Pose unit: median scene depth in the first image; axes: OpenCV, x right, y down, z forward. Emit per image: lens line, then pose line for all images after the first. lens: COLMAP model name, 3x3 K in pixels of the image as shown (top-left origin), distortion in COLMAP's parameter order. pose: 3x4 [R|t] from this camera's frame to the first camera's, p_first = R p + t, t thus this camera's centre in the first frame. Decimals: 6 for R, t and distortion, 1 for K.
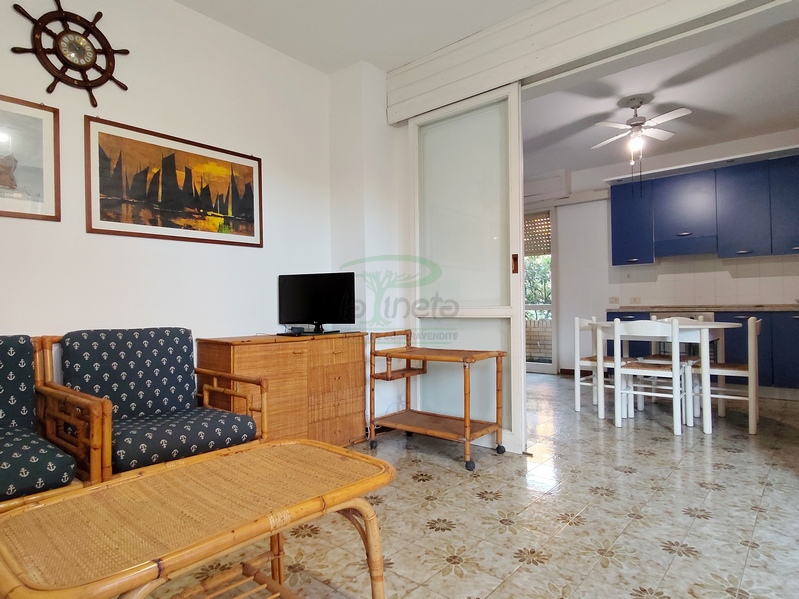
lens RADIAL K [[496.2, 0, 375.9], [0, 496.2, 305.1], [0, 0, 1]] dist [-0.007479, 0.010670]
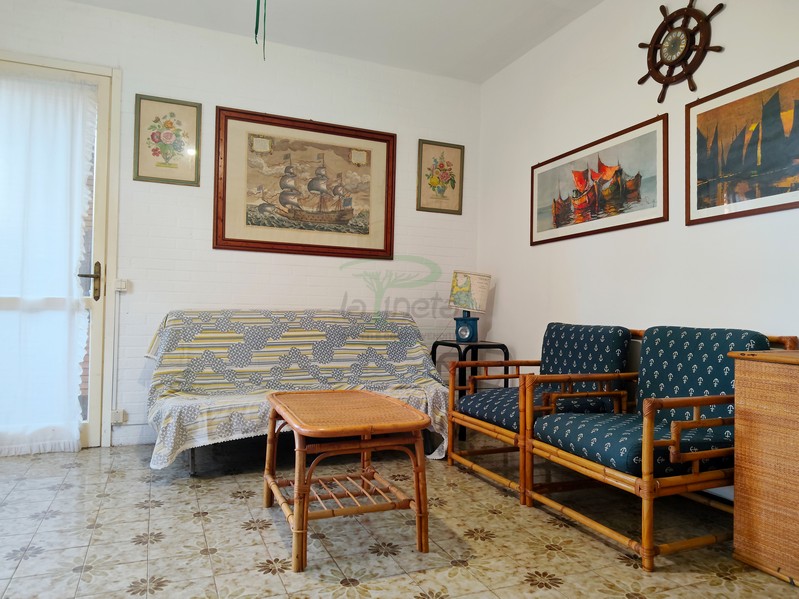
lens RADIAL K [[567.2, 0, 399.1], [0, 567.2, 295.1], [0, 0, 1]] dist [0.024190, -0.034471]
pose [[-0.429354, -0.014960, -0.903012, 0.649715], [-0.001949, 0.999876, -0.015638, 0.006639], [0.903134, -0.004954, -0.429330, 0.964457]]
